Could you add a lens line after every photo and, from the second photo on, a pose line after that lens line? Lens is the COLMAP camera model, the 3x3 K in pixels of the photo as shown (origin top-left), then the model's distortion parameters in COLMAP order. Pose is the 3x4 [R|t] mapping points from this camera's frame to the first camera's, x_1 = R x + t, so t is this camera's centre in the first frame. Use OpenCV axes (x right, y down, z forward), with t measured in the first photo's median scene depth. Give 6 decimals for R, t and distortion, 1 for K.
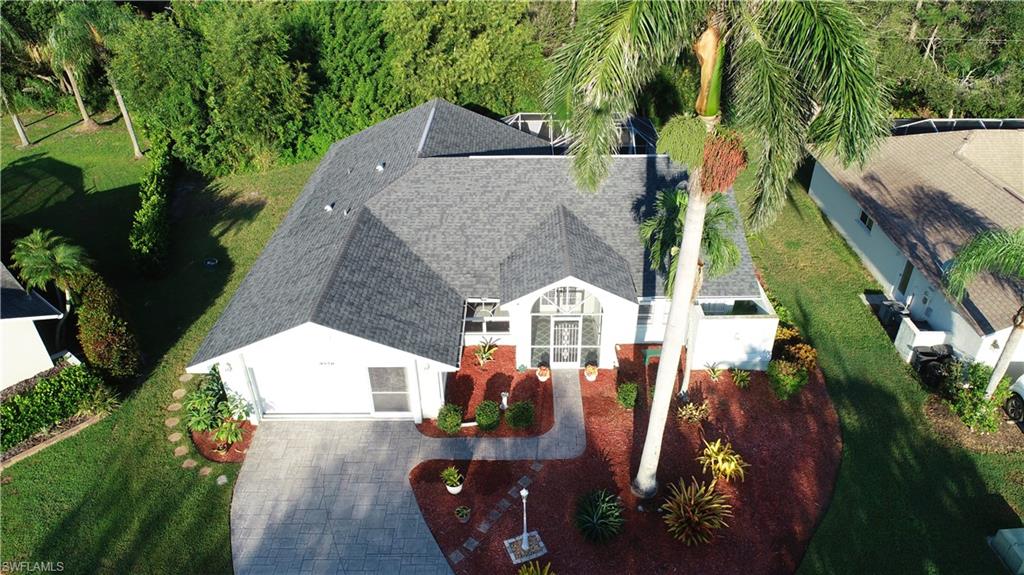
lens RADIAL K [[678.3, 0, 512.2], [0, 678.3, 287.5], [0, 0, 1]] dist [-0.007547, -0.003172]
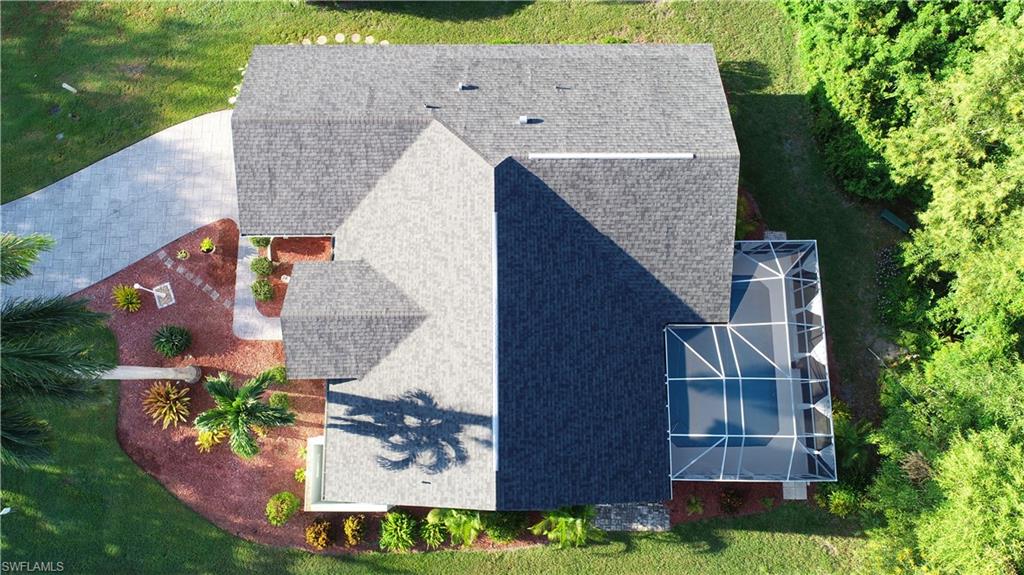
lens RADIAL K [[678.3, 0, 510.8], [0, 678.3, 286.0], [0, 0, 1]] dist [-0.007547, -0.003172]
pose [[0.007655, 0.987129, -0.159742, 0.186594], [-0.524442, 0.139977, 0.839861, -1.008498], [0.851412, 0.077346, 0.518764, 0.614229]]
